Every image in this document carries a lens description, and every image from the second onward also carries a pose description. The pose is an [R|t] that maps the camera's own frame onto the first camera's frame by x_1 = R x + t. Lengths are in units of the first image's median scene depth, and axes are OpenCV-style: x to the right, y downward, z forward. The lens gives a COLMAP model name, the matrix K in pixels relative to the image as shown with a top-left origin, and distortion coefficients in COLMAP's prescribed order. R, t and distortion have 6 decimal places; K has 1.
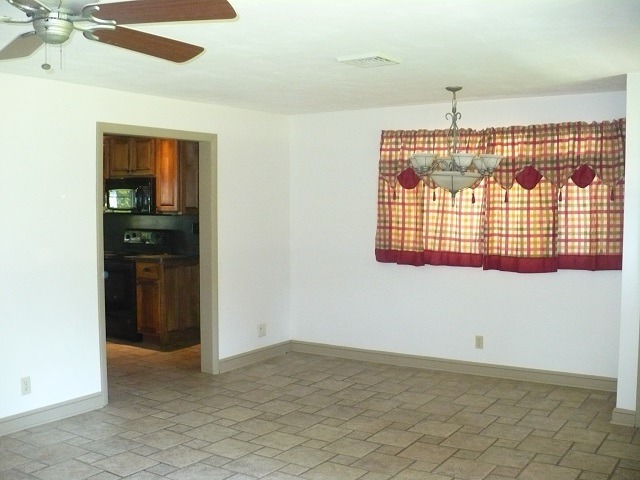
lens RADIAL K [[718.8, 0, 318.3], [0, 718.8, 255.6], [0, 0, 1]] dist [-0.274639, 0.435279]
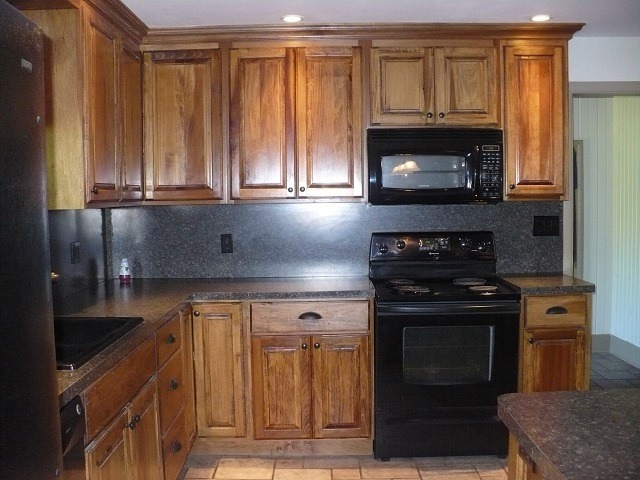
lens RADIAL K [[718.8, 0, 318.3], [0, 718.8, 255.6], [0, 0, 1]] dist [-0.274639, 0.435279]
pose [[0.846707, -0.064872, 0.528090, -0.622372], [0.053096, 0.997887, 0.037452, -0.045138], [-0.529403, -0.003671, 0.848362, 0.636509]]
